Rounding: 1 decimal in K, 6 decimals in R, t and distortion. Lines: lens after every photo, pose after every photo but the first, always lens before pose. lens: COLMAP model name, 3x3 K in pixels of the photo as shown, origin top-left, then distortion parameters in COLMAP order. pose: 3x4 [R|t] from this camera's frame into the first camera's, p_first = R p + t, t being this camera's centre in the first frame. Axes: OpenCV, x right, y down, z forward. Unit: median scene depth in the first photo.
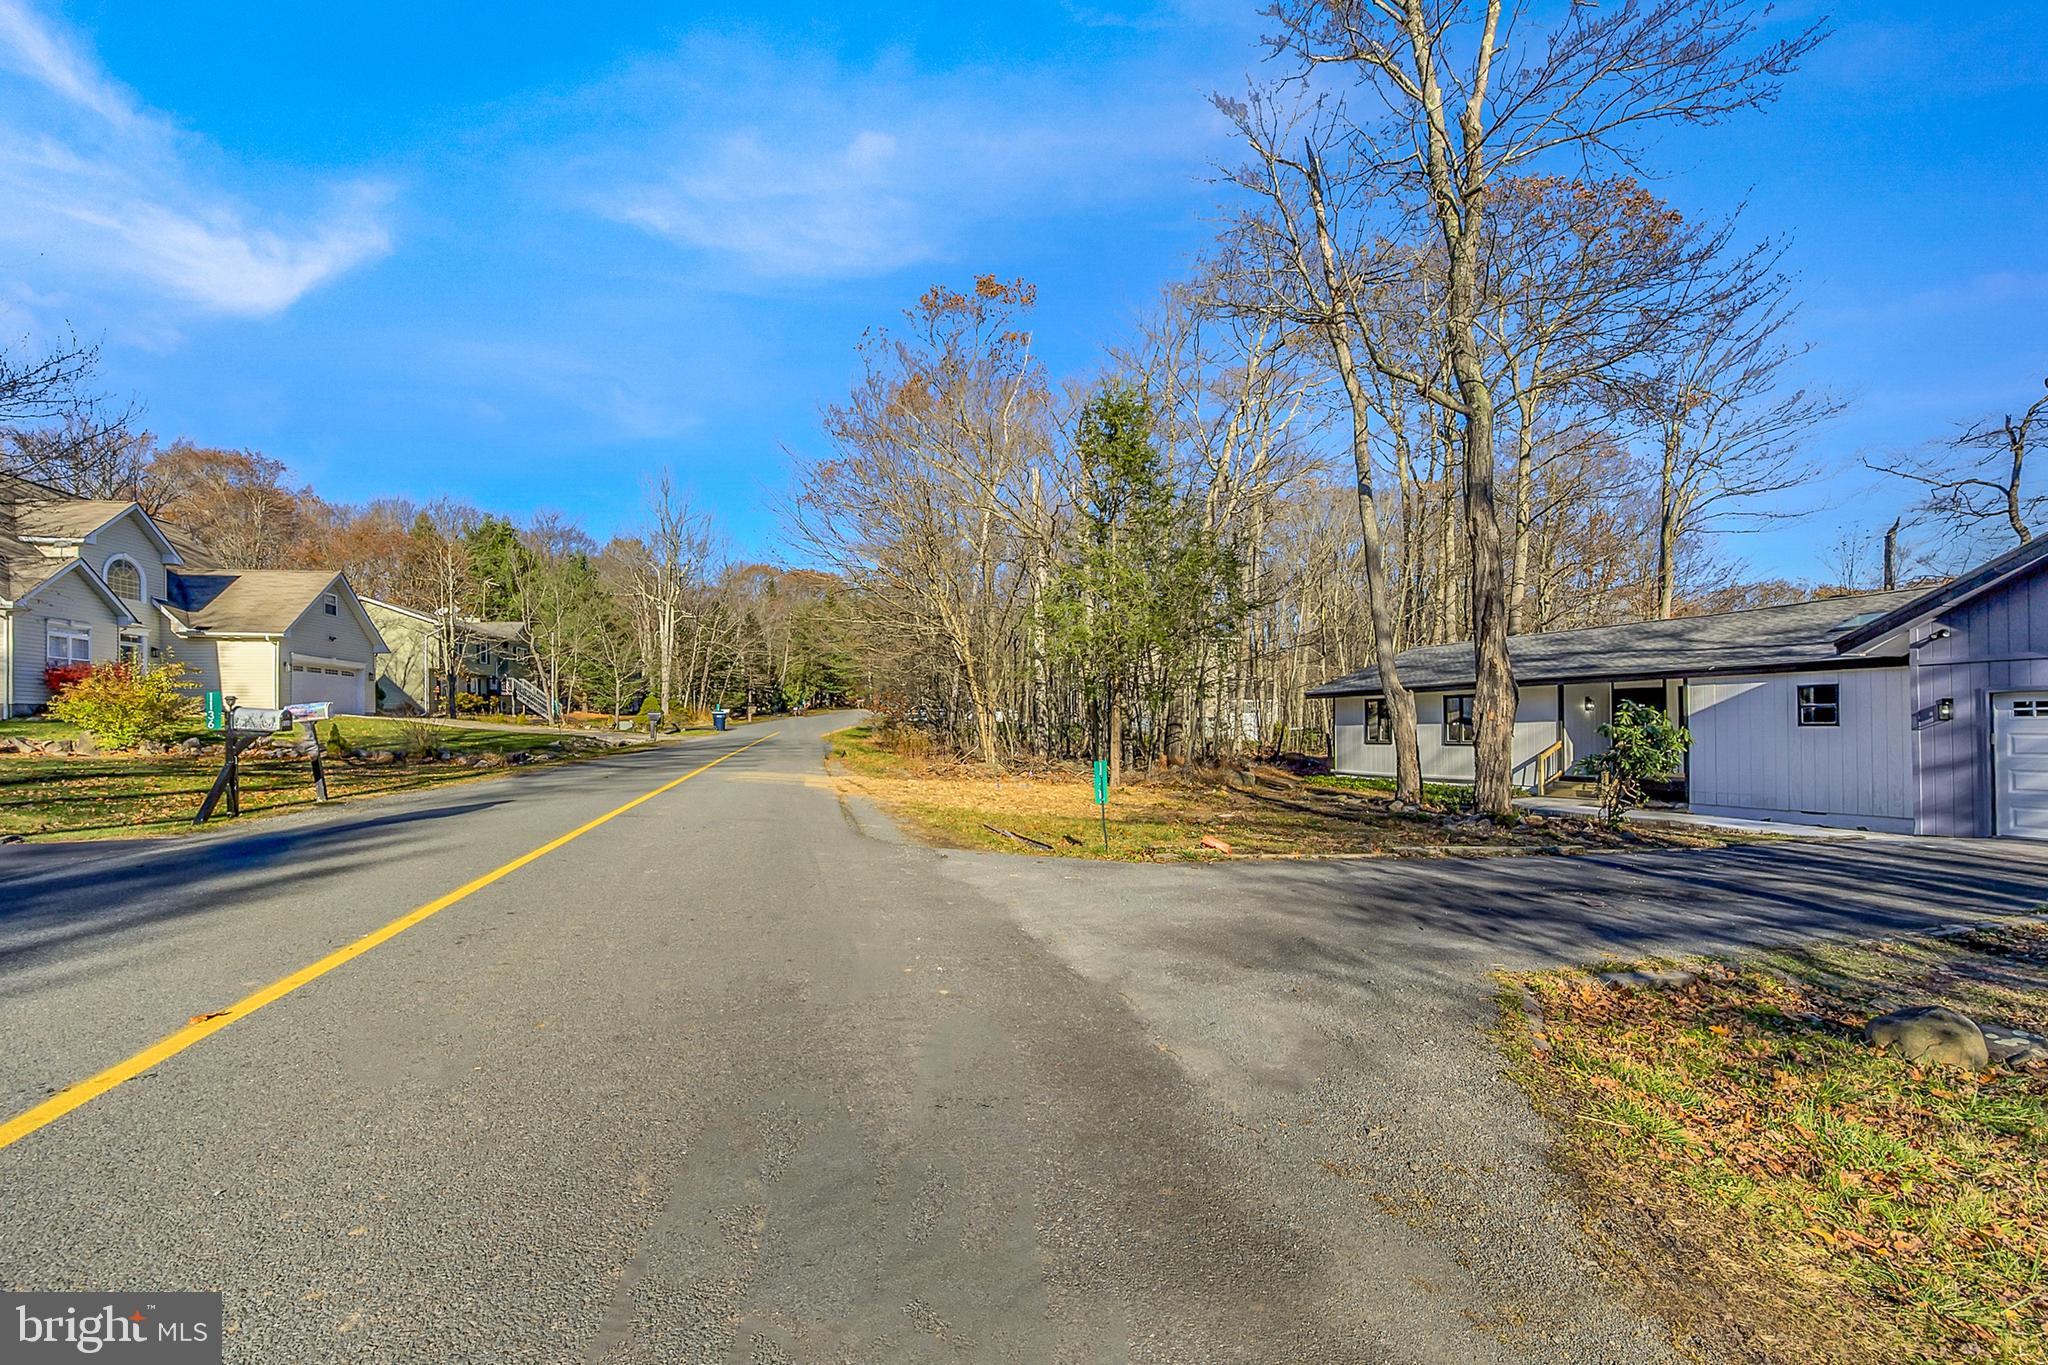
lens RADIAL K [[839.5, 0, 1027.2], [0, 839.5, 724.7], [0, 0, 1]] dist [-0.000814, 0.000633]
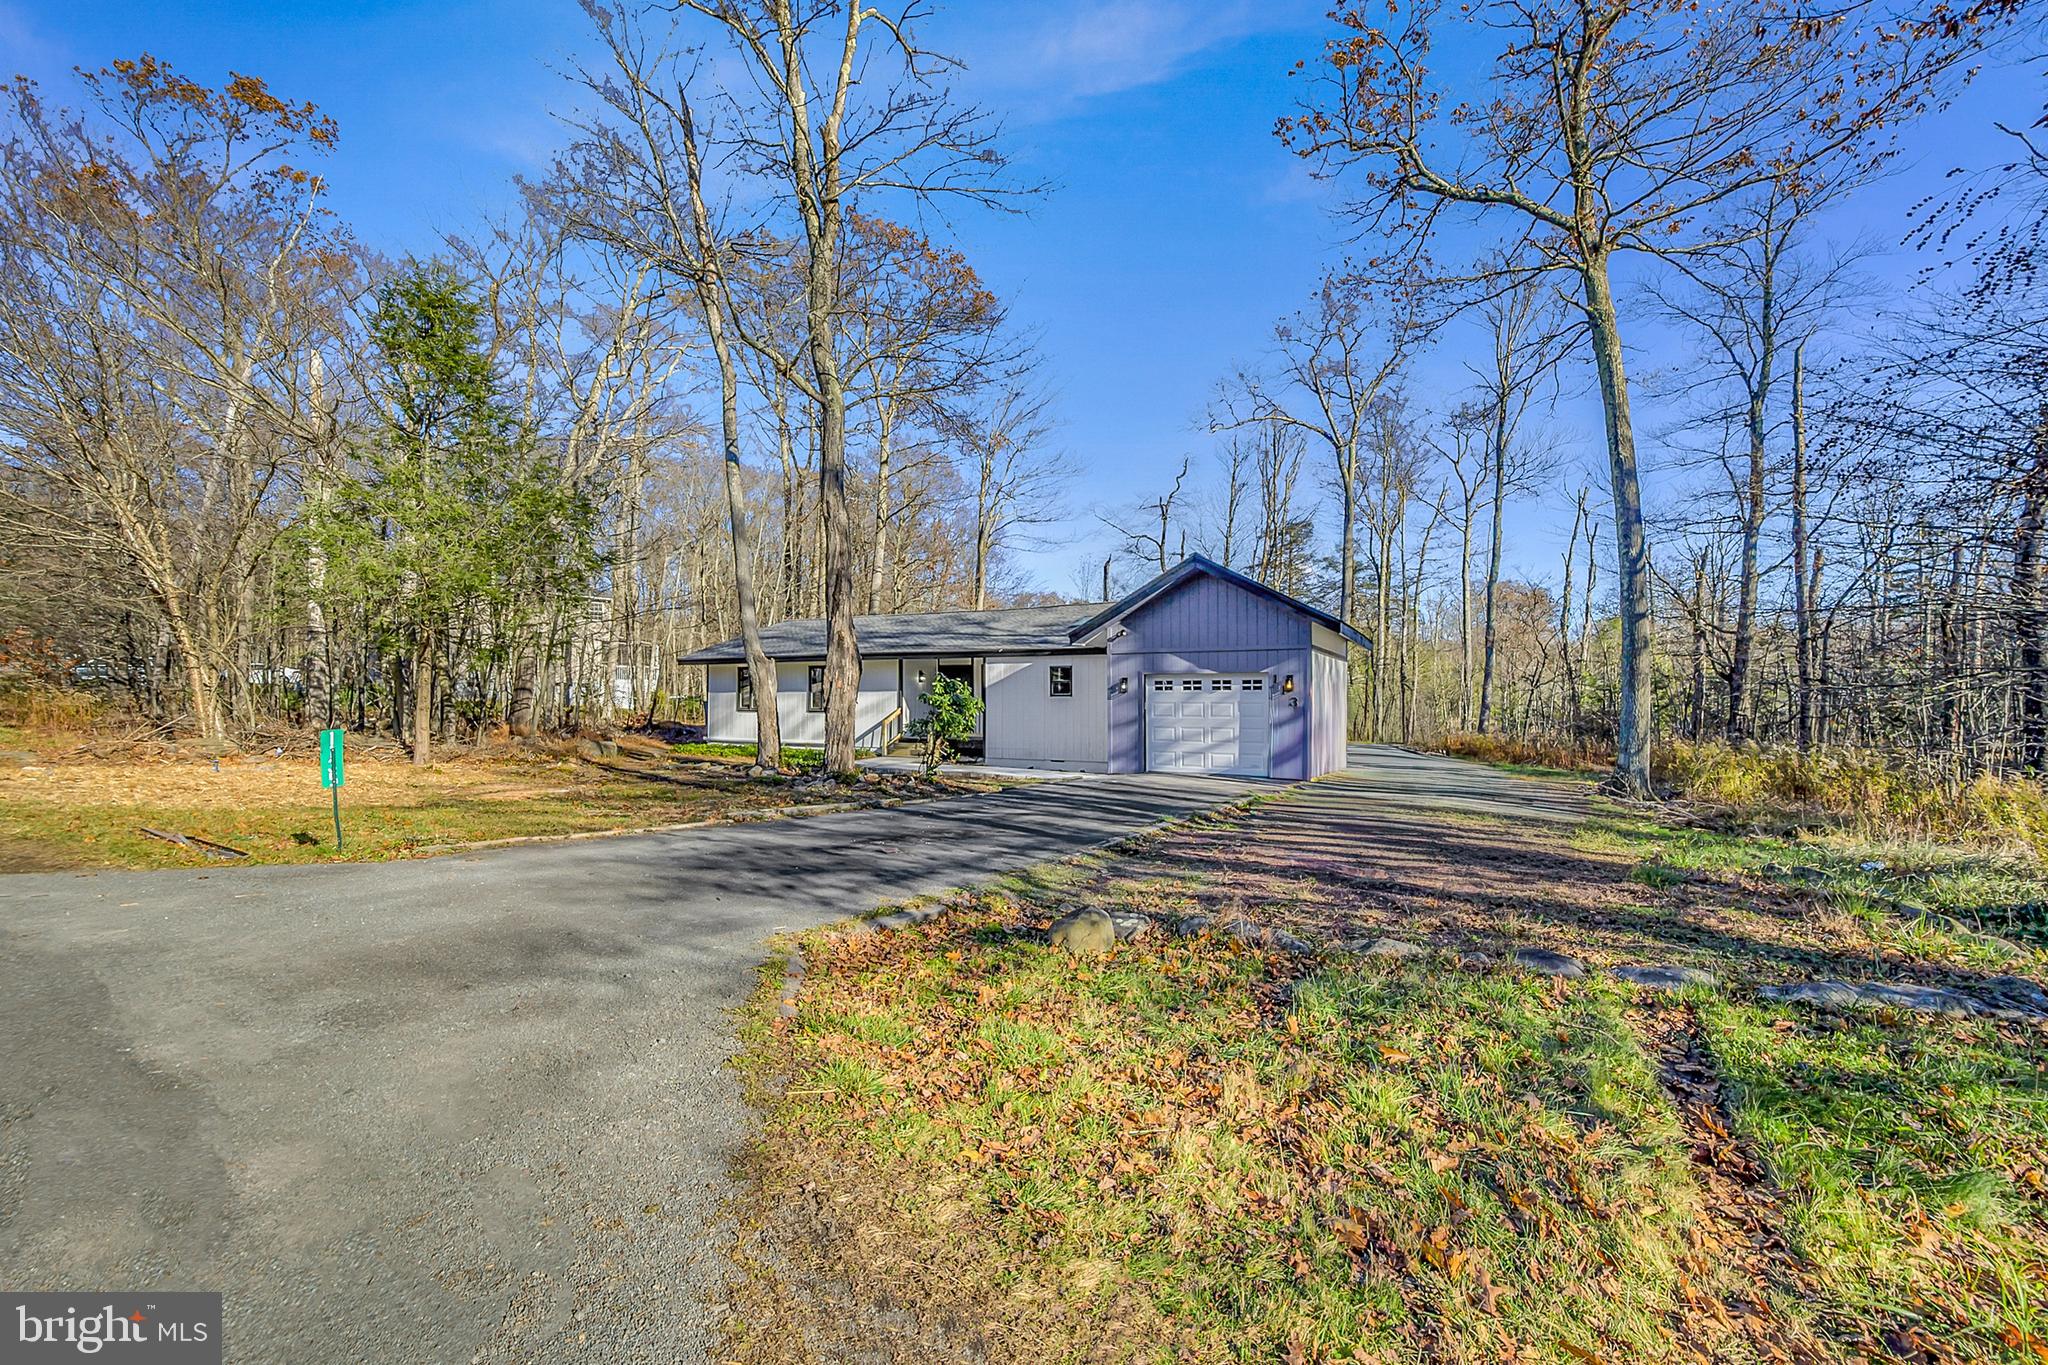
lens RADIAL K [[821.6, 0, 1029.6], [0, 821.6, 688.6], [0, 0, 1]] dist [0.000562, 0.000088]
pose [[0.762798, 0.016254, 0.646433, 0.051619], [-0.011836, 0.999868, -0.011174, 0.004543], [-0.646529, 0.000872, 0.762889, 0.025136]]
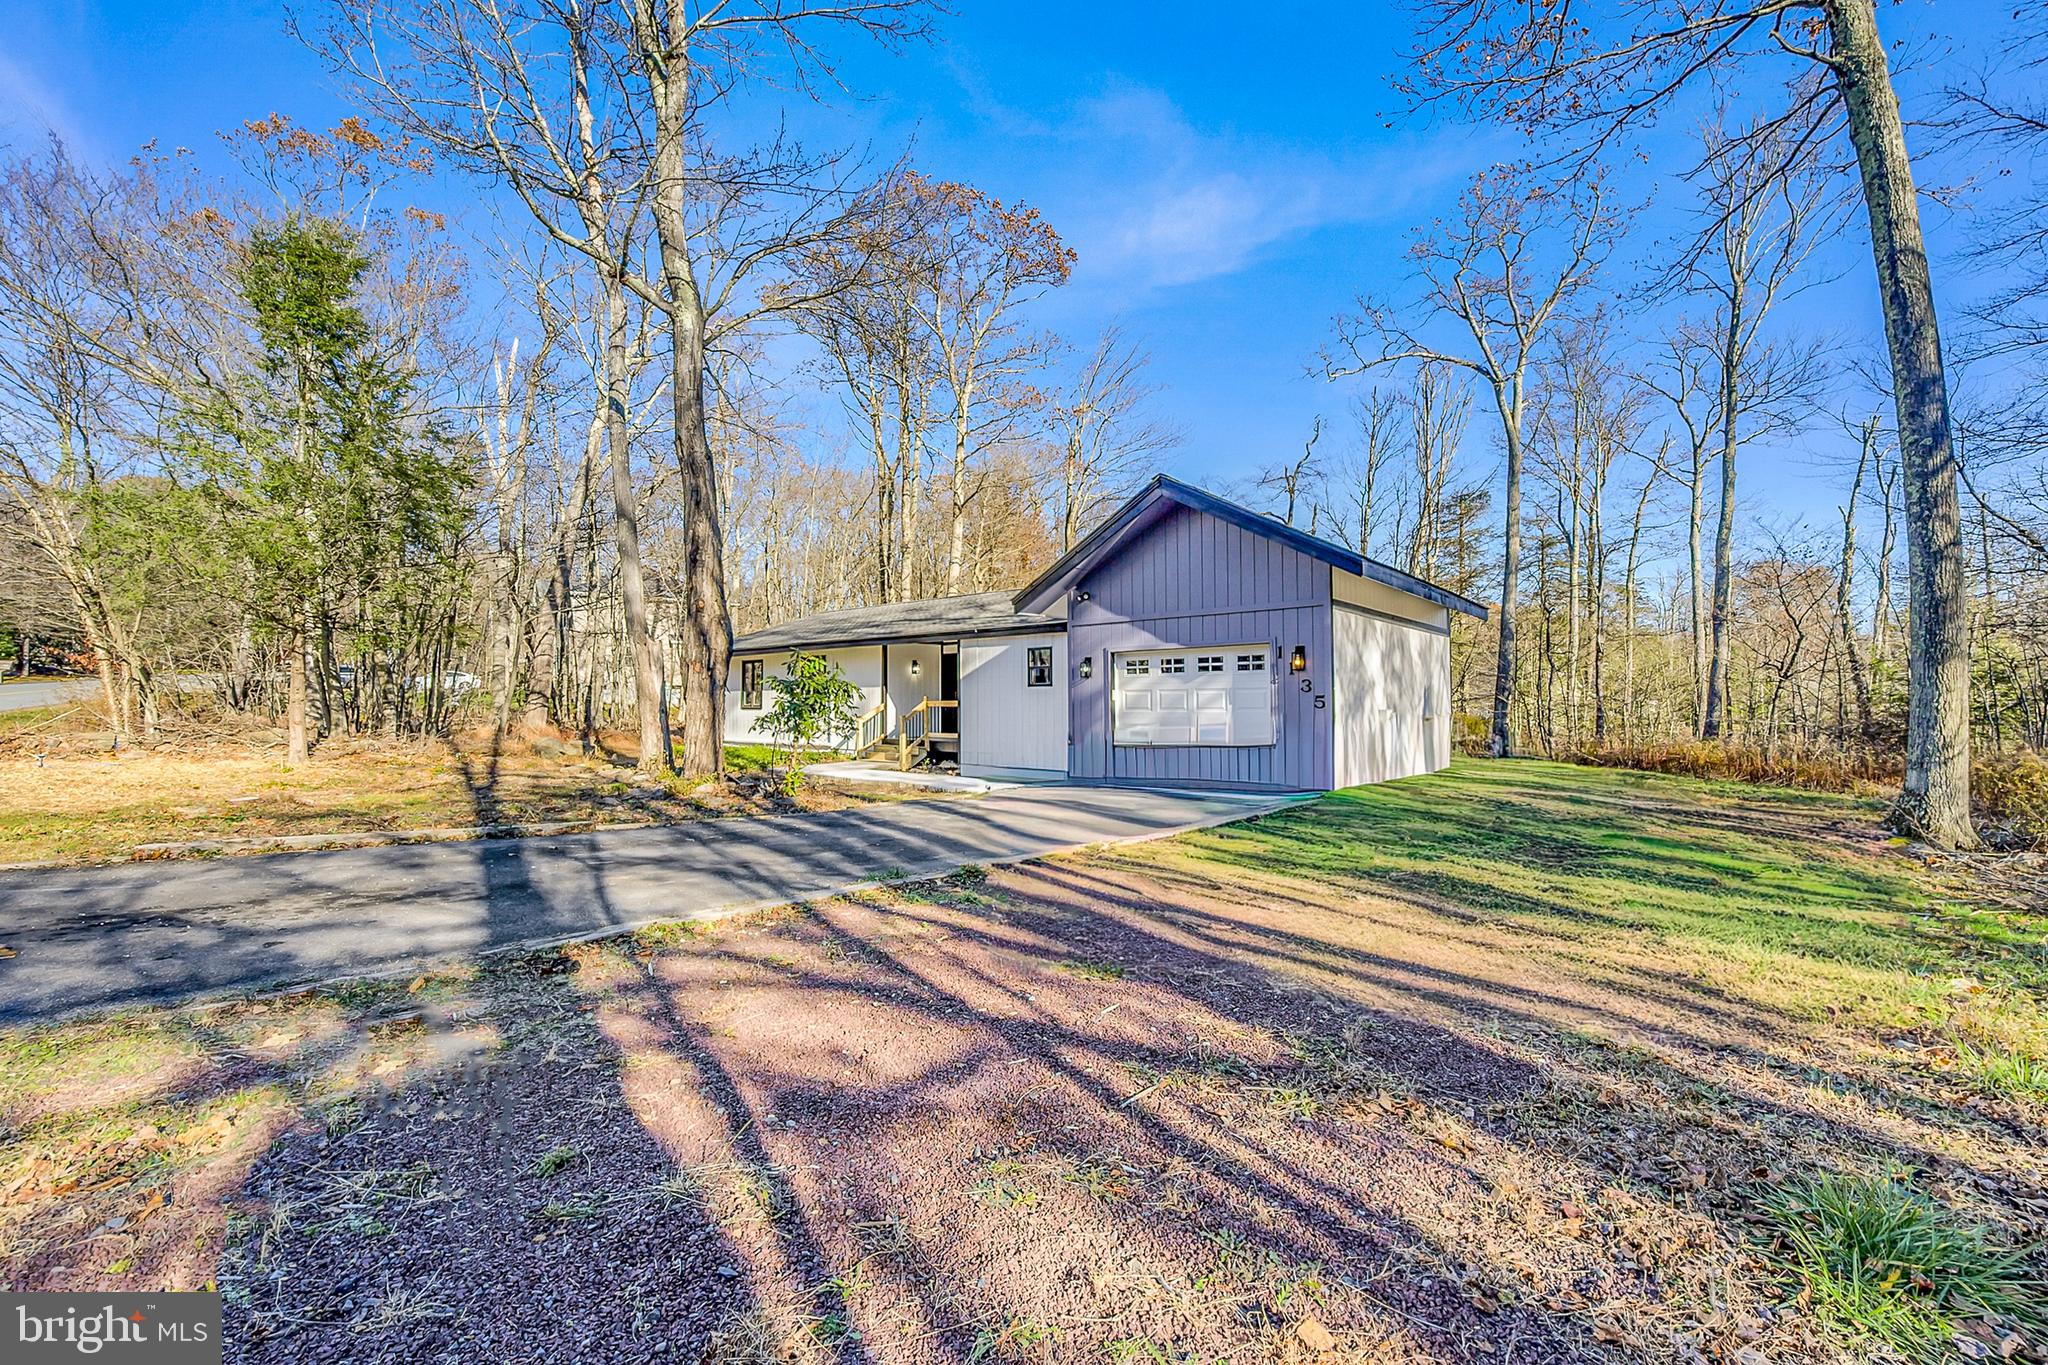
lens RADIAL K [[812.4, 0, 1024.0], [0, 812.4, 682.5], [0, 0, 1]] dist [-0.000582, 0.000075]
pose [[0.888459, 0.019370, 0.458548, 0.475710], [-0.009680, 0.999678, -0.023473, 0.021822], [-0.458855, 0.016416, 0.888360, 0.107539]]
